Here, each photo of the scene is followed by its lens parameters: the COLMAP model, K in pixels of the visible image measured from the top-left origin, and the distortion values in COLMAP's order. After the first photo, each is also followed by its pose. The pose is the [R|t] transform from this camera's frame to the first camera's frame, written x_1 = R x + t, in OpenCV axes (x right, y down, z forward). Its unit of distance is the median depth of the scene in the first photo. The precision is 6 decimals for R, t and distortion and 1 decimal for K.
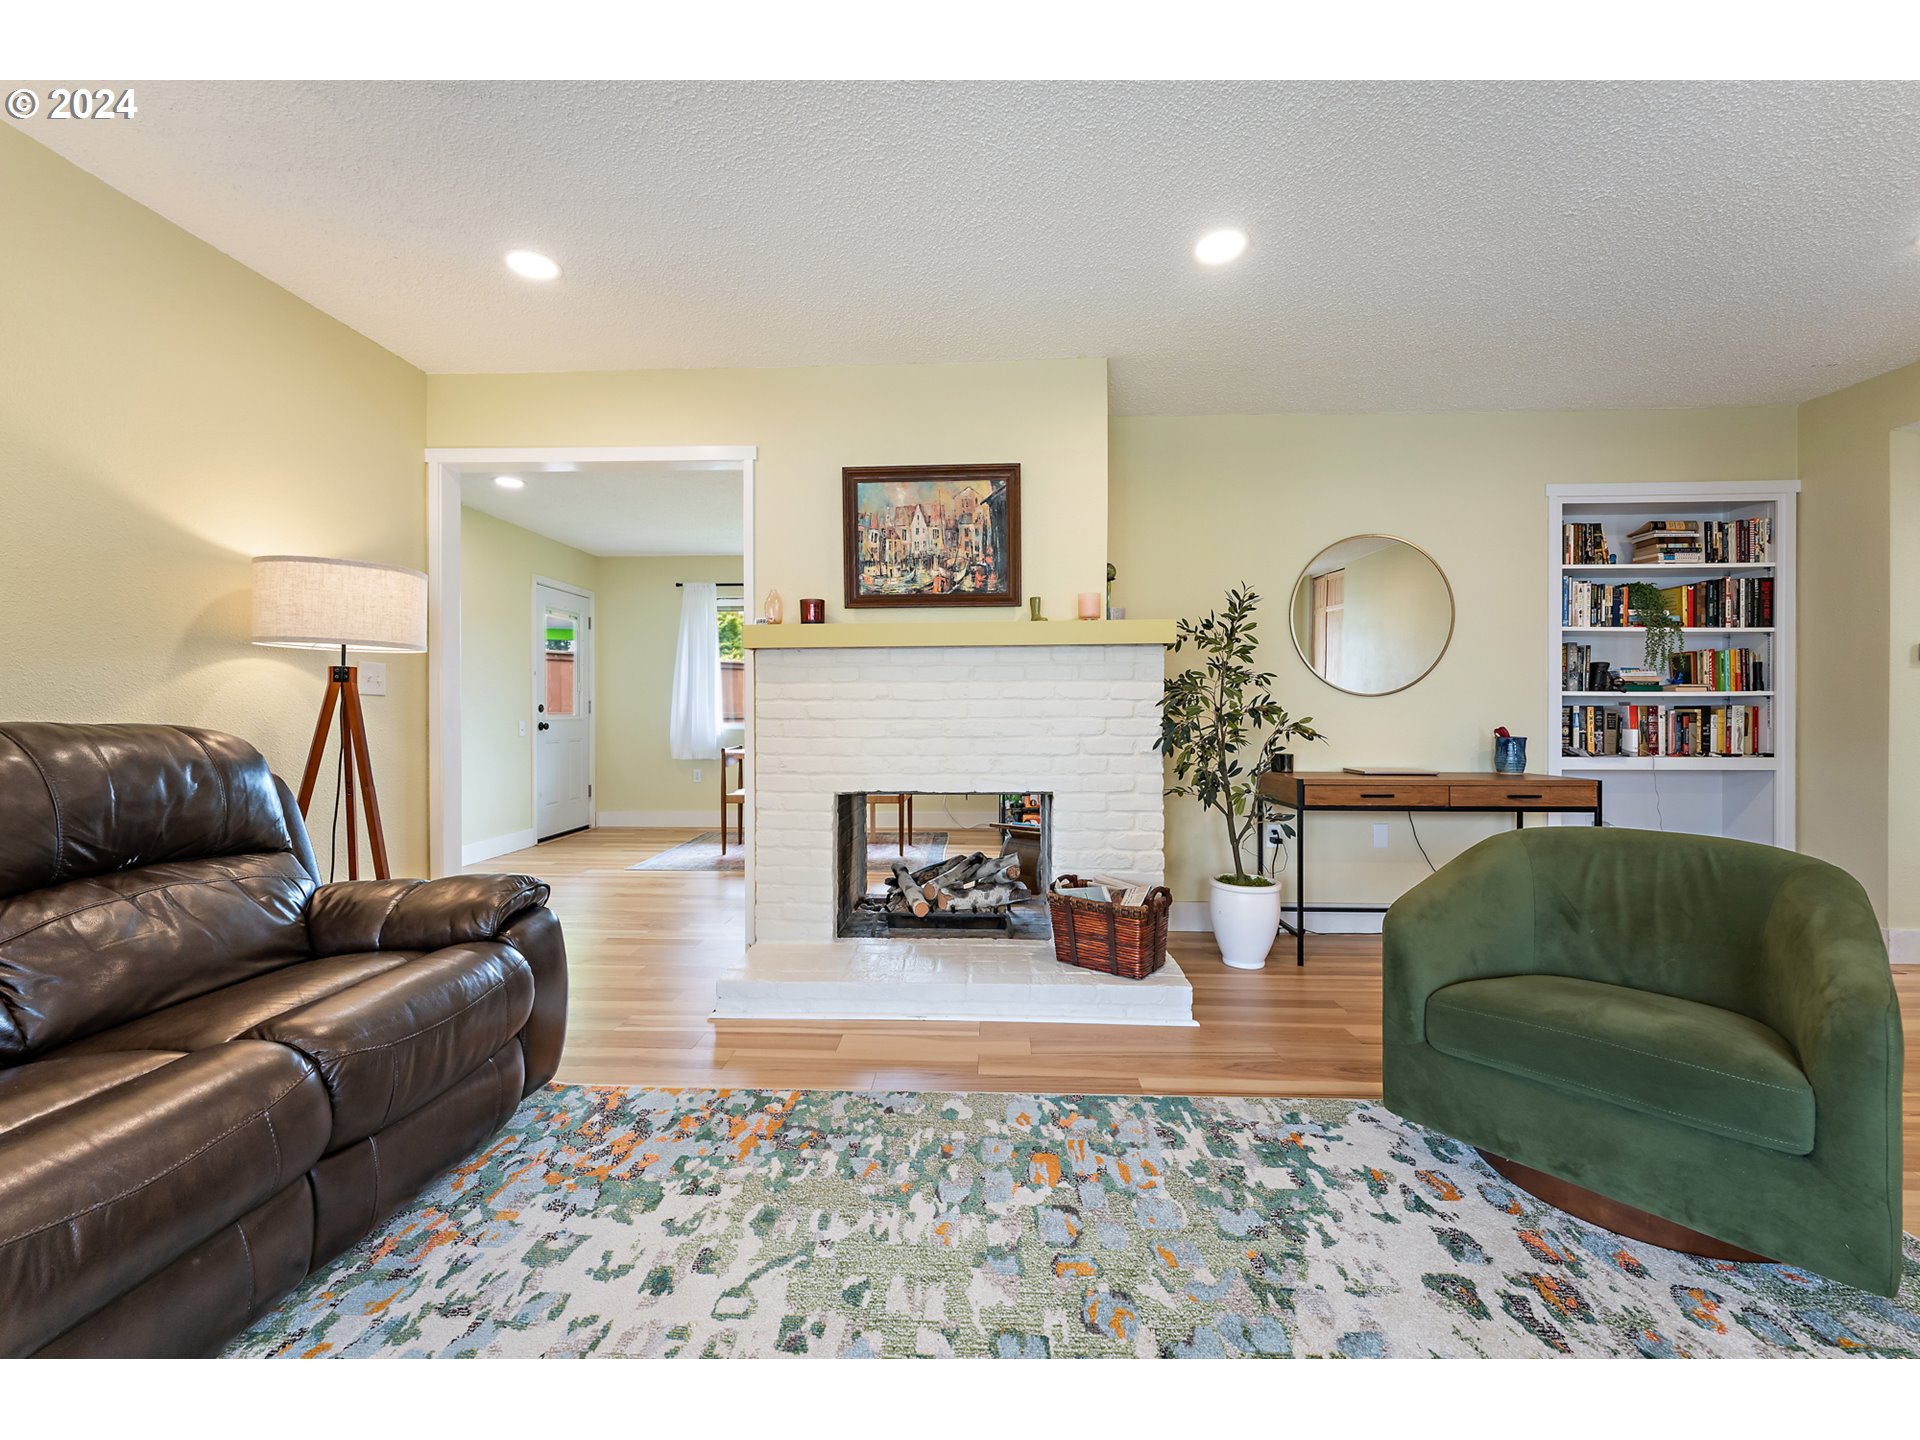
lens RADIAL K [[794.0, 0, 940.3], [0, 794.0, 720.4], [0, 0, 1]] dist [0.000994, -0.000290]
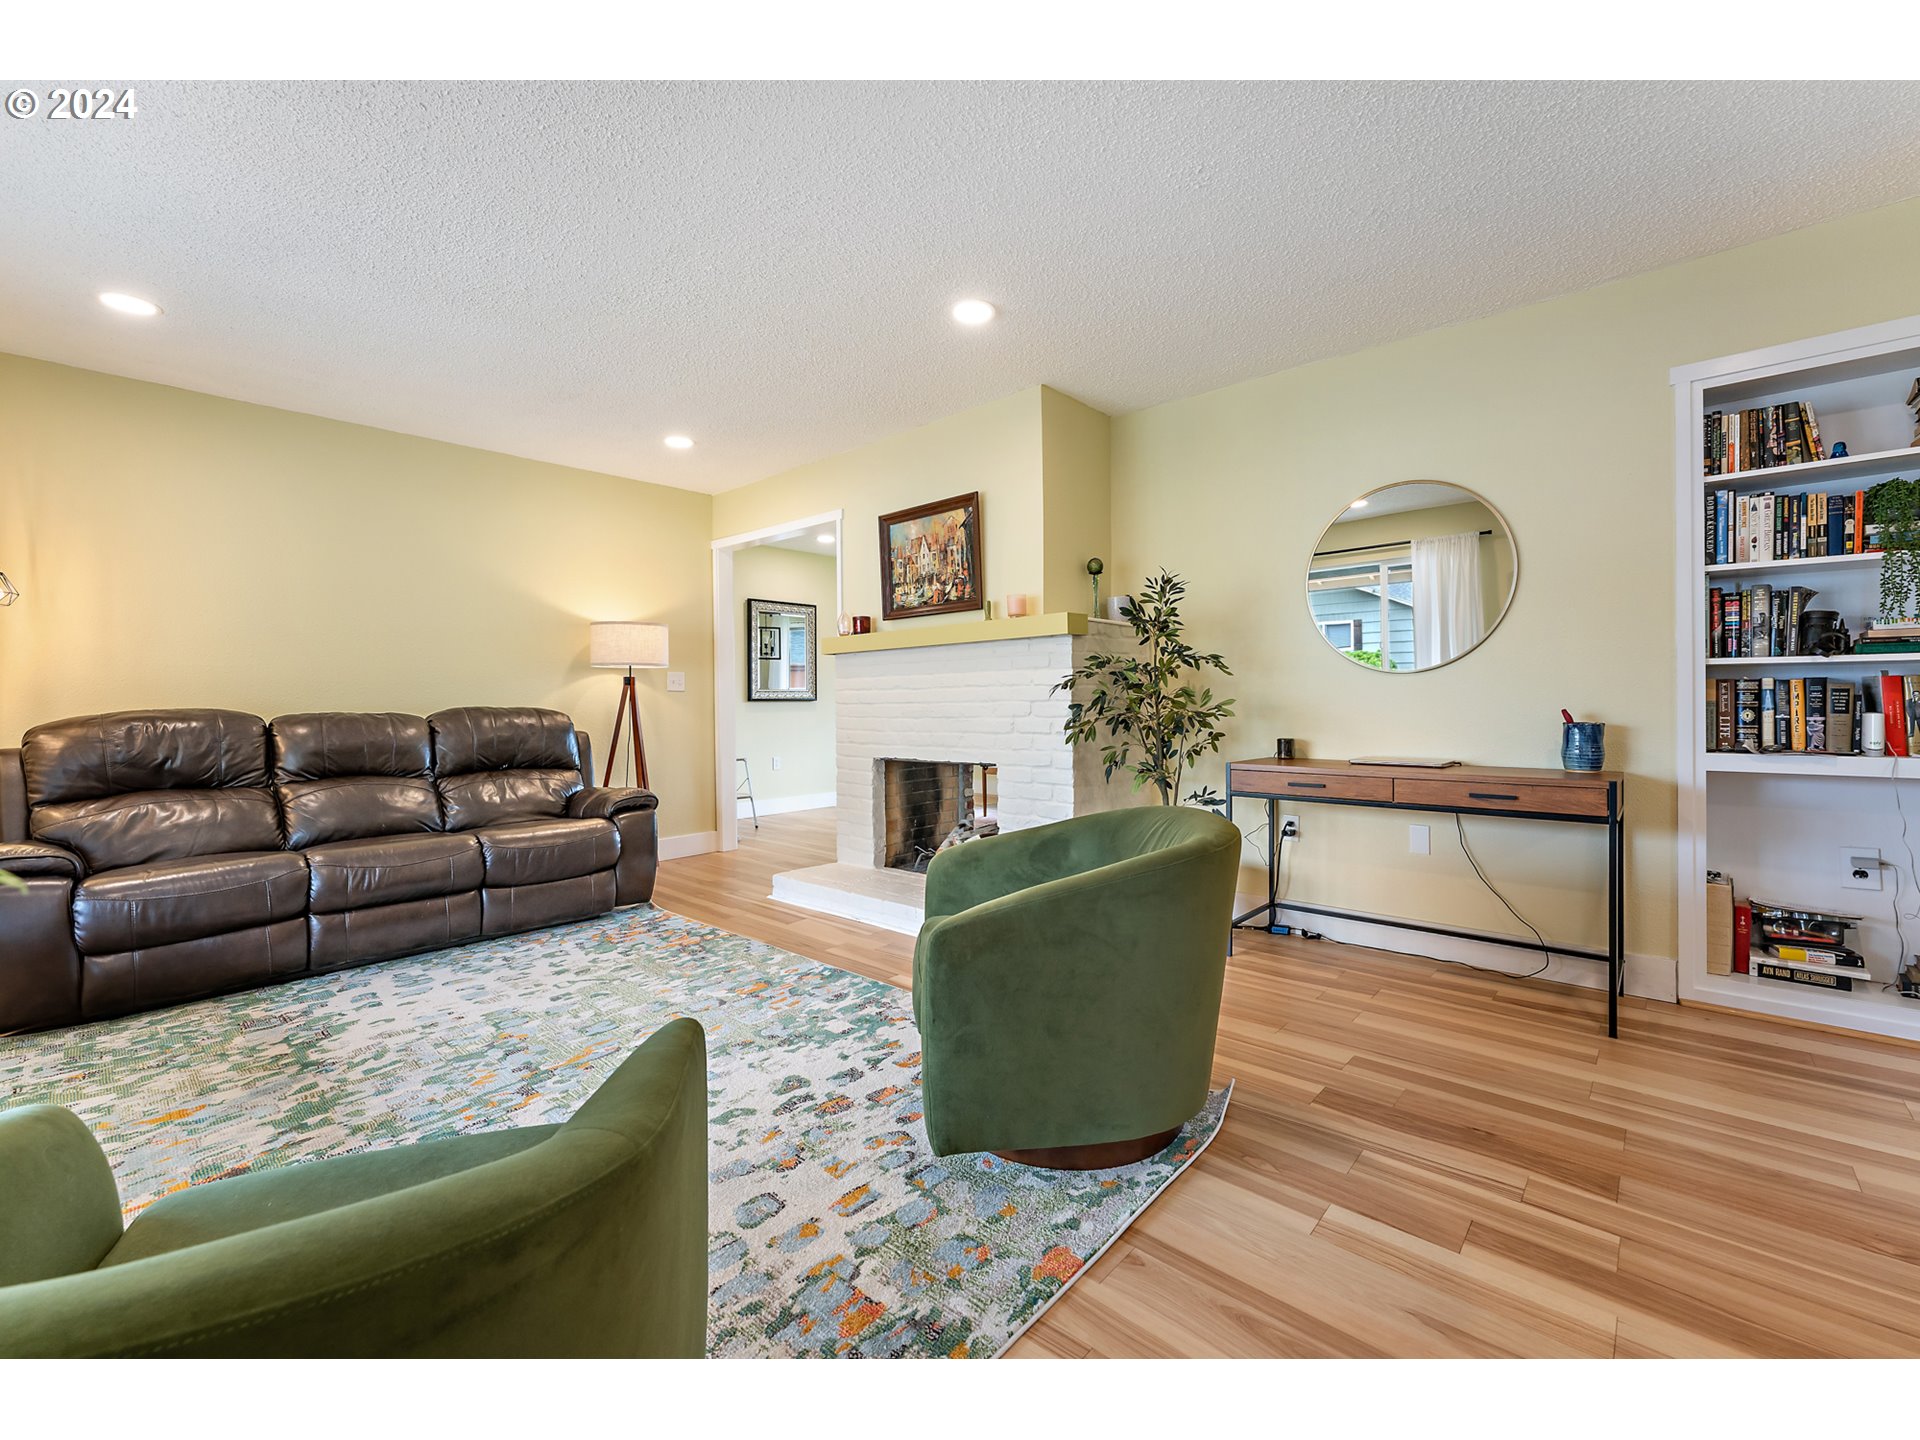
lens RADIAL K [[796.7, 0, 888.2], [0, 796.7, 707.6], [0, 0, 1]] dist [0.003541, 0.000359]
pose [[0.748959, -0.001110, -0.662616, 1.021789], [0.002824, 0.999995, 0.001516, 0.004609], [0.662610, -0.003007, 0.748958, -0.001379]]
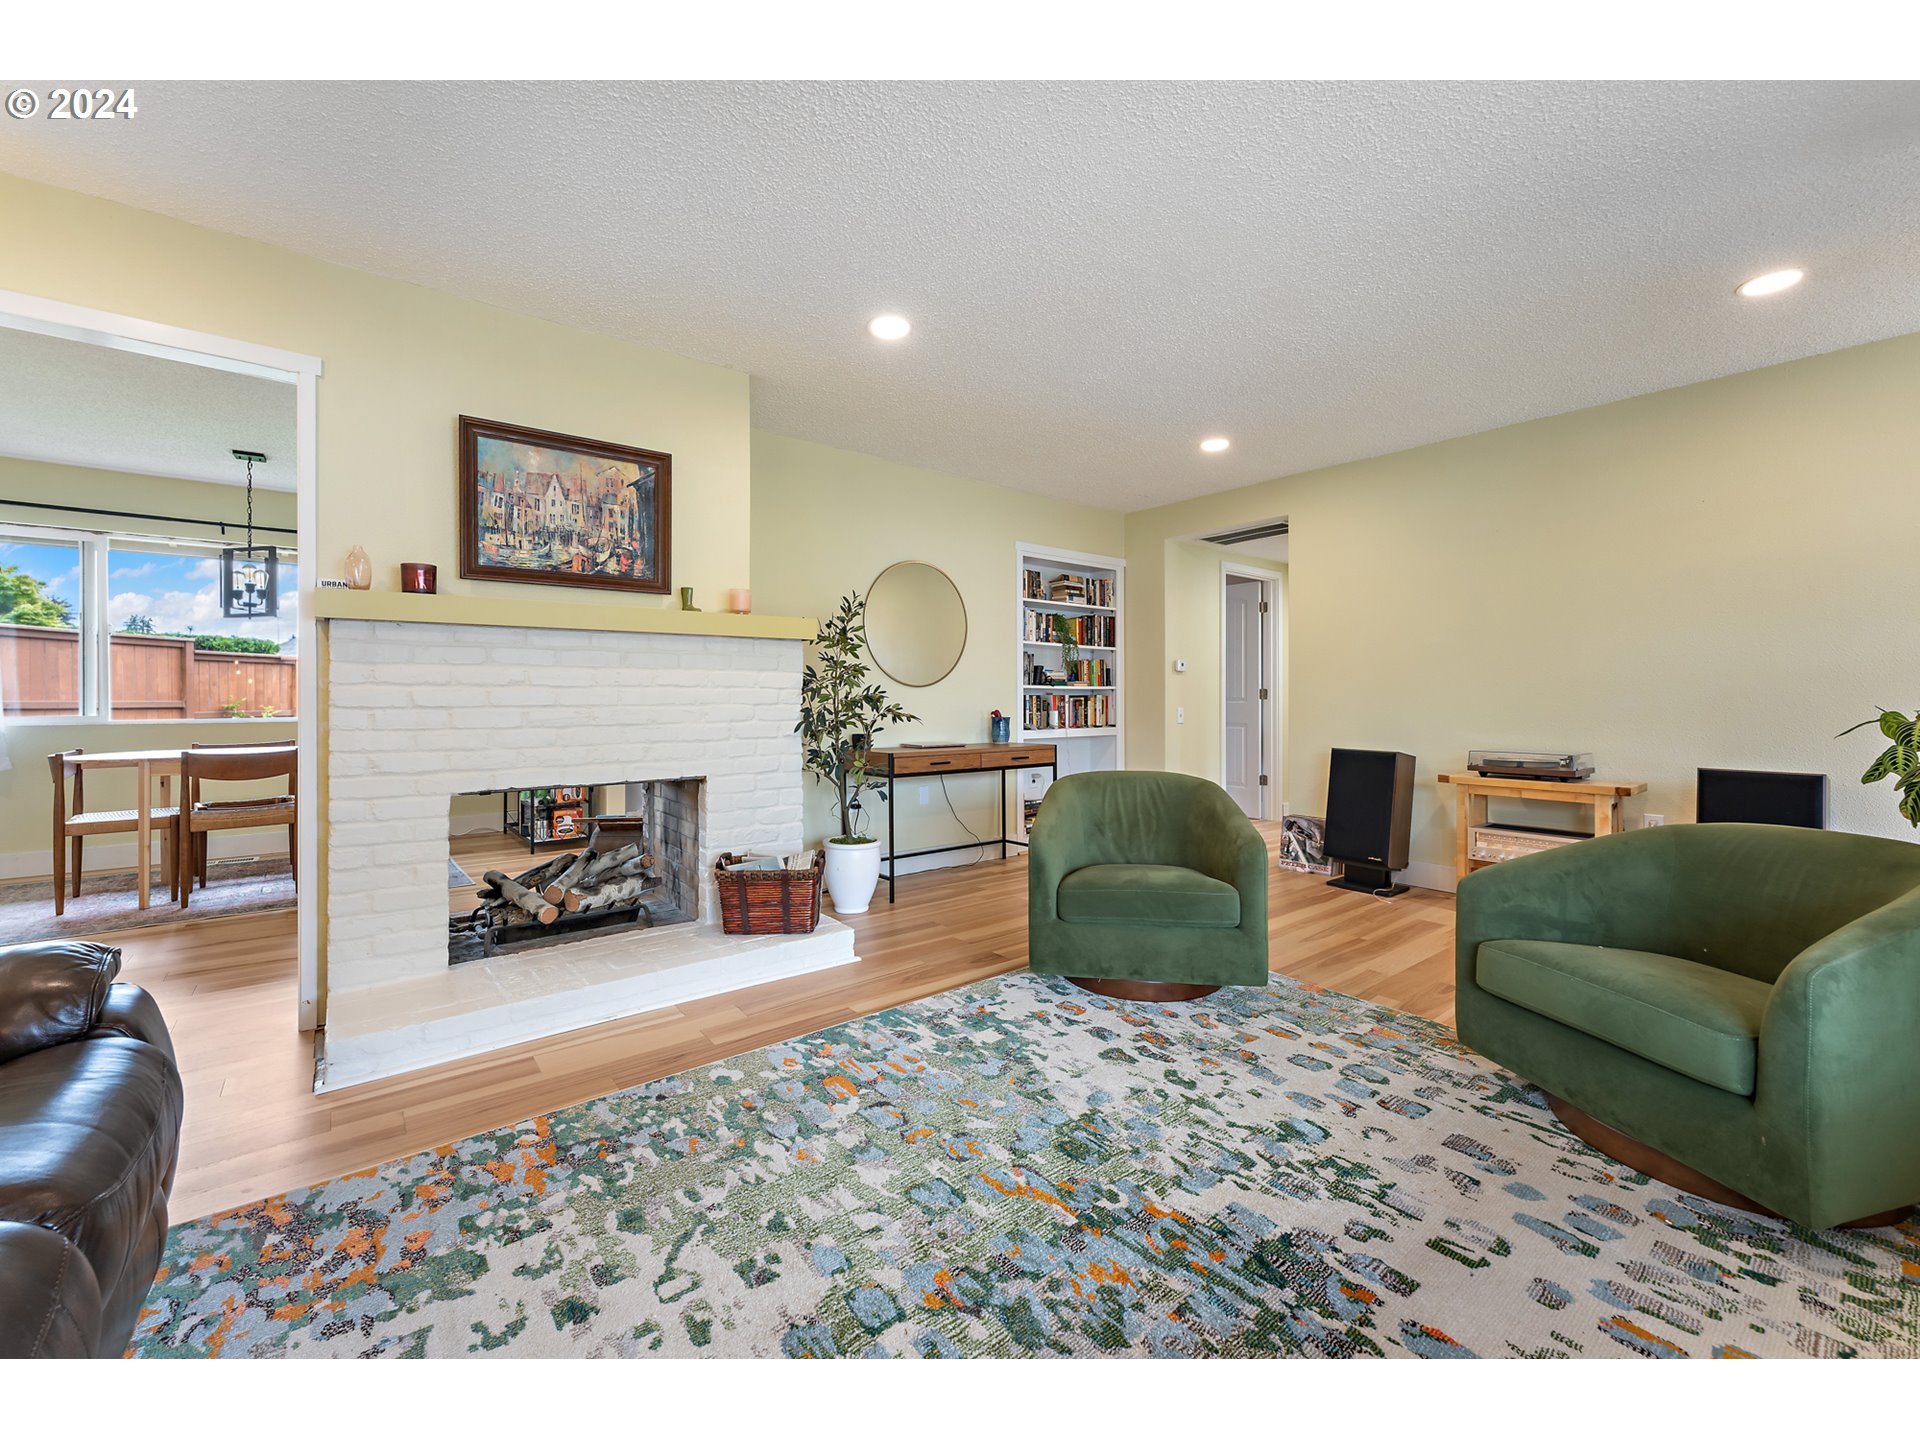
lens RADIAL K [[794.0, 0, 964.4], [0, 794.0, 700.3], [0, 0, 1]] dist [0.000994, -0.000290]
pose [[0.741837, -0.000666, 0.670580, -0.384693], [0.007199, 0.999950, -0.006972, 0.000637], [-0.670542, 0.009999, 0.741805, -0.001956]]
